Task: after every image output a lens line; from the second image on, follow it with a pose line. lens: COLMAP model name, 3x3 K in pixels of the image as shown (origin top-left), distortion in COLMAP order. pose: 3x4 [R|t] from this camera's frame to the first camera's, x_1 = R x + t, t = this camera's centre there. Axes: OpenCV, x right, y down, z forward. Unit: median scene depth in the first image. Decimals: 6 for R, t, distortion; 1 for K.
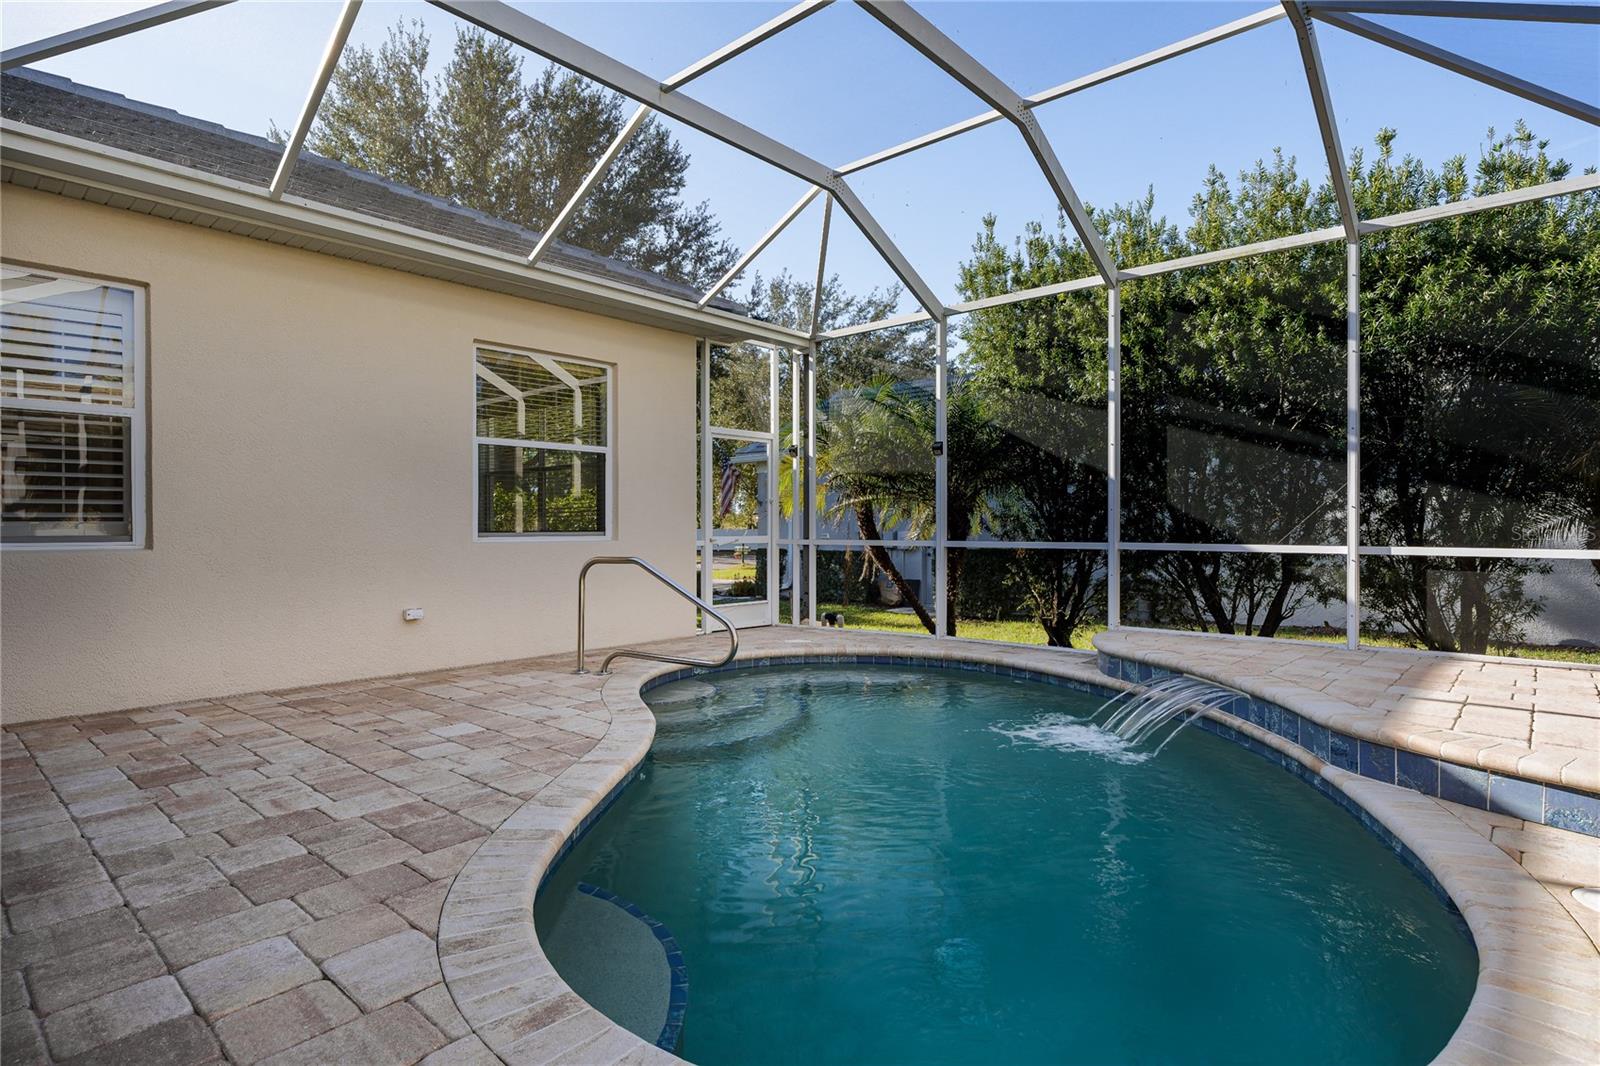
lens RADIAL K [[821.0, 0, 801.9], [0, 821.0, 533.2], [0, 0, 1]] dist [0.012666, 0.002873]
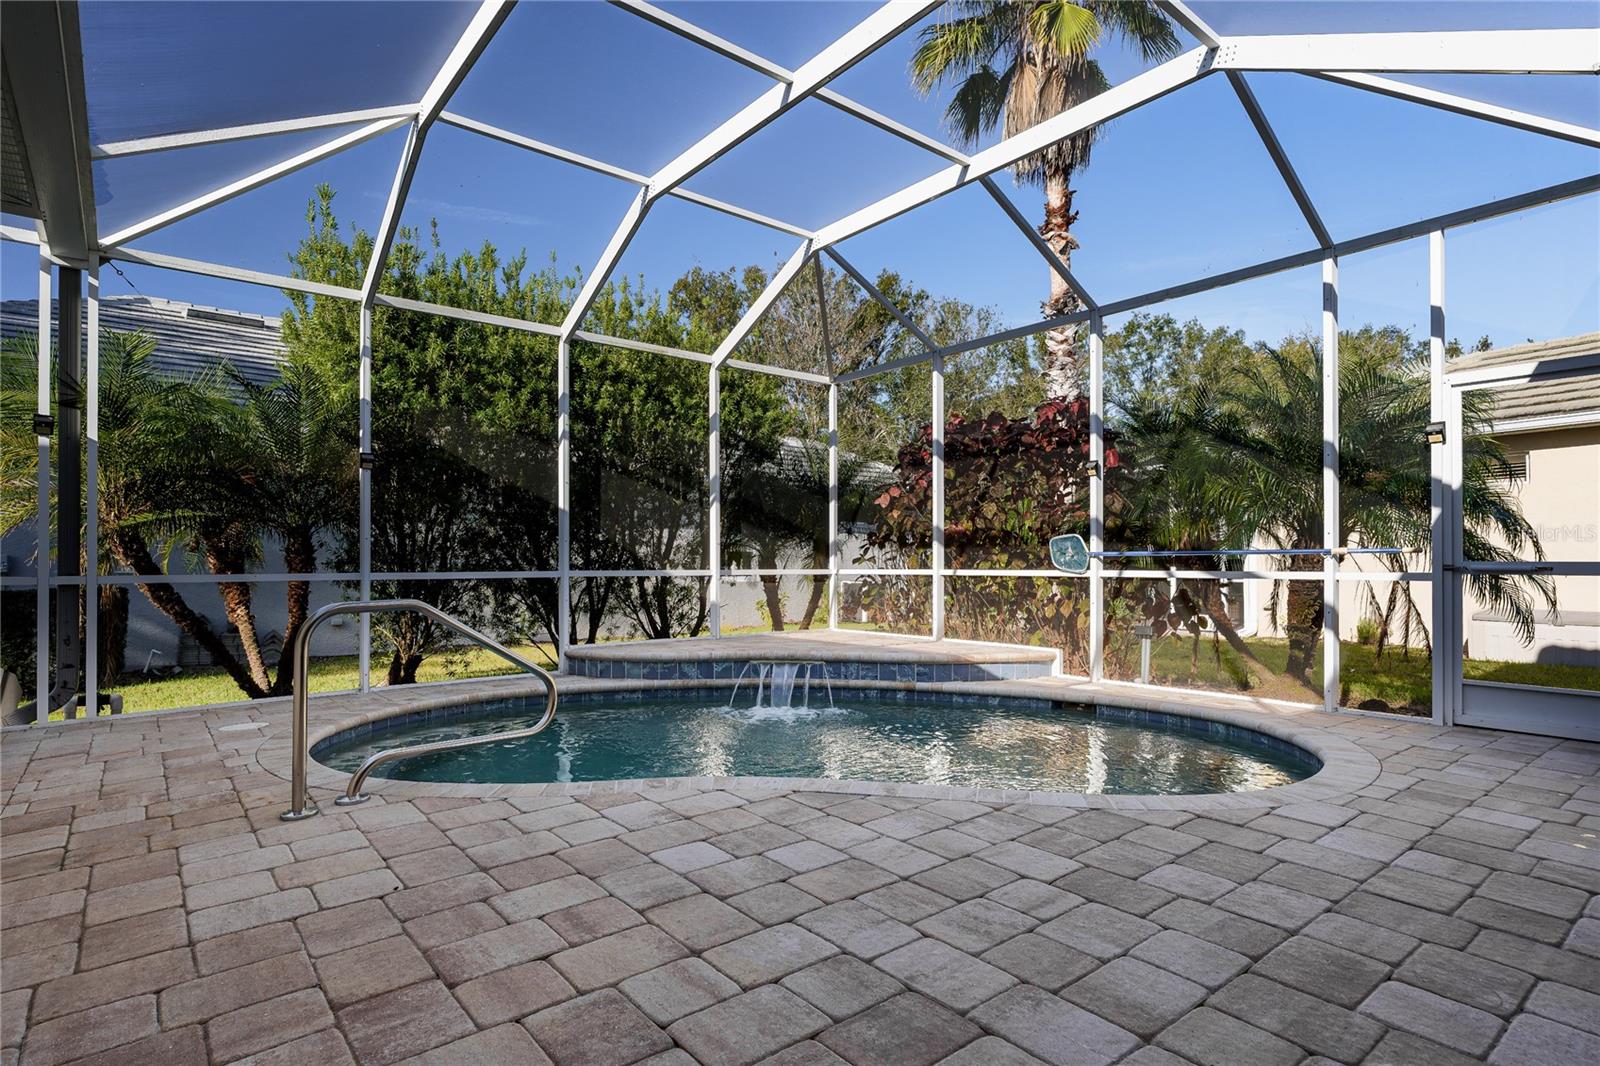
lens RADIAL K [[821.0, 0, 795.9], [0, 821.0, 541.4], [0, 0, 1]] dist [0.012666, 0.002873]
pose [[0.155513, 0.021051, 0.987609, -1.264854], [0.009201, 0.999699, -0.022757, 0.001224], [-0.987791, 0.012626, 0.155273, 0.966497]]
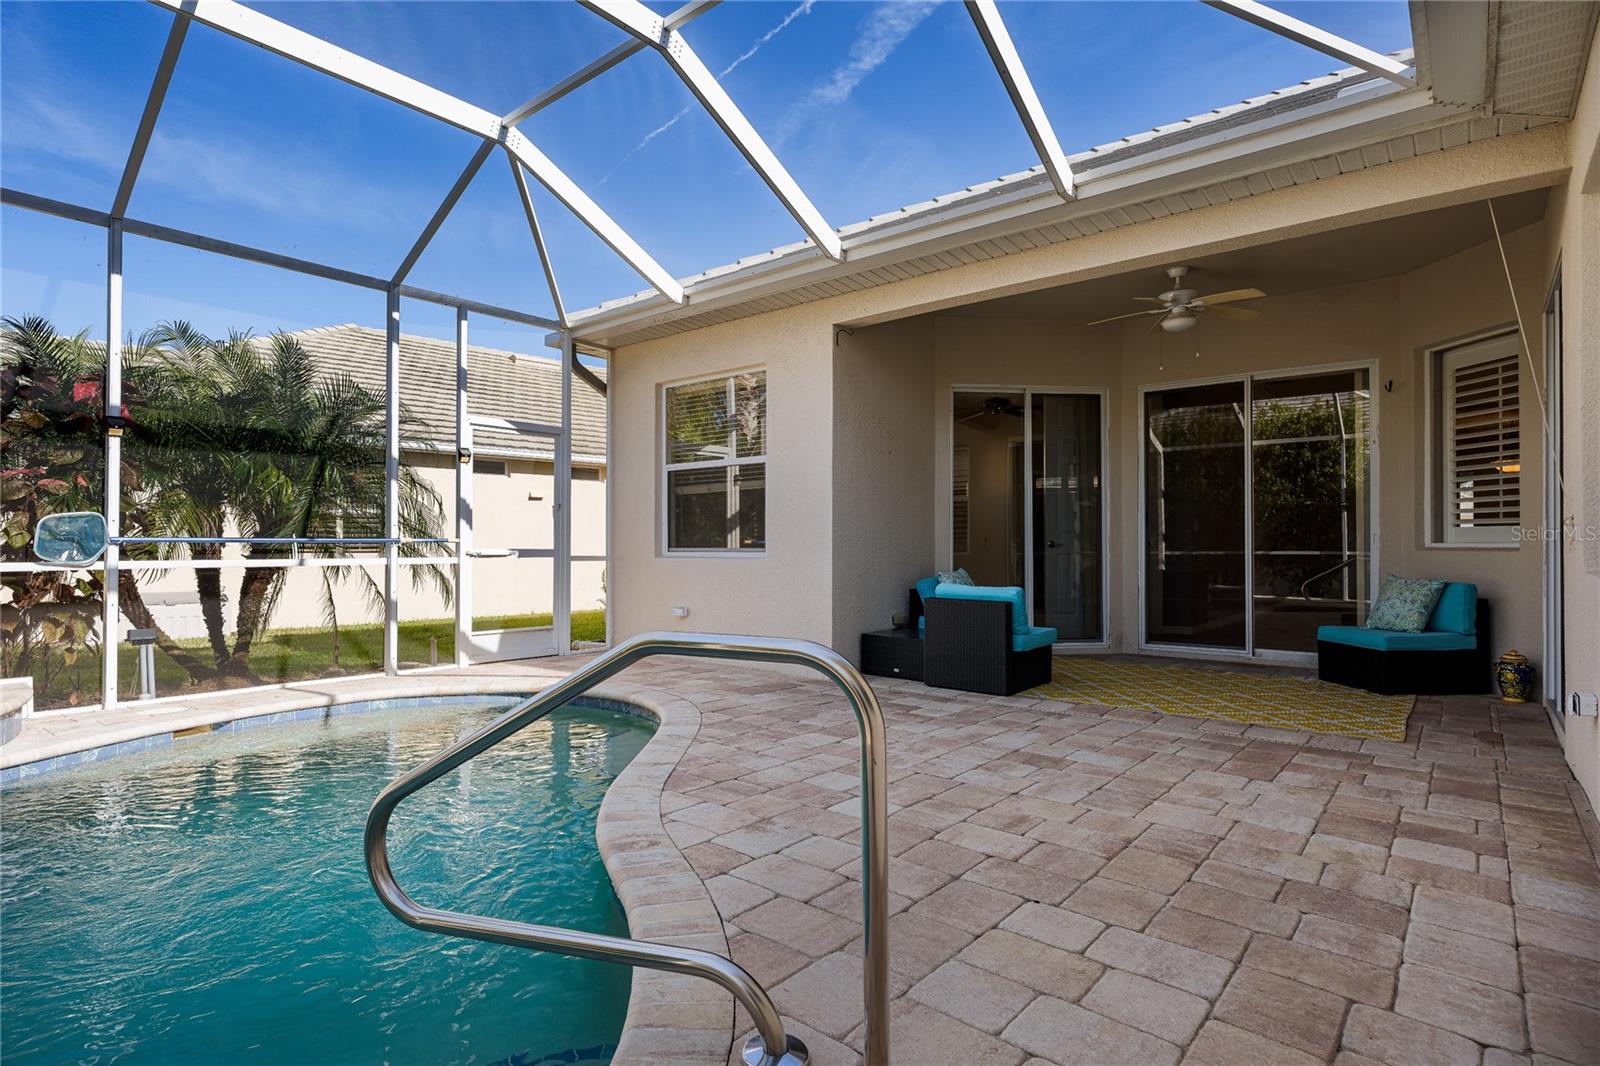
lens RADIAL K [[821.0, 0, 793.5], [0, 821.0, 539.3], [0, 0, 1]] dist [0.012666, 0.002873]
pose [[-0.999102, -0.001807, -0.042338, -0.382354], [-0.001651, 0.999992, -0.003716, -0.002470], [0.042345, -0.003642, -0.999096, 2.072582]]
